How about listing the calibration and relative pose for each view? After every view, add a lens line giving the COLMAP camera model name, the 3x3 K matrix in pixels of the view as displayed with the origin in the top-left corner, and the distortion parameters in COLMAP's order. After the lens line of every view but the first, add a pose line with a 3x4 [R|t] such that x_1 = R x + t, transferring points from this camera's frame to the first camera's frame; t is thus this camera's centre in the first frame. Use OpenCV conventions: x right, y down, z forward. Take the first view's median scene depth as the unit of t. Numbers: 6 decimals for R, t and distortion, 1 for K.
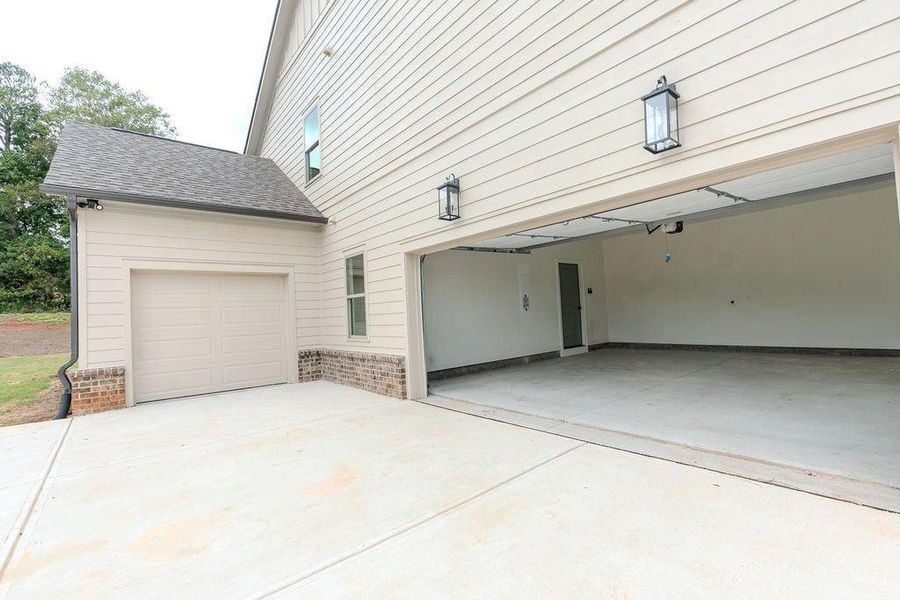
lens RADIAL K [[404.0, 0, 450.0], [0, 404.0, 300.0], [0, 0, 1]] dist [-0.000394, -0.000083]
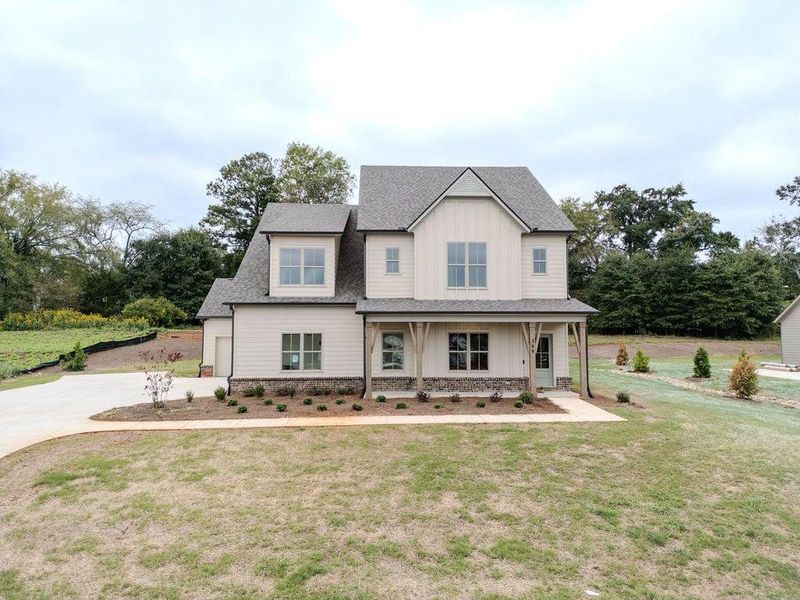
lens RADIAL K [[563.3, 0, 400.0], [0, 563.3, 300.0], [0, 0, 1]] dist [0.074834, -0.068877]
pose [[0.797961, 0.009018, -0.602642, 3.155732], [-0.014507, 0.999886, -0.004247, -0.368010], [0.602535, 0.012131, 0.798001, -1.787299]]
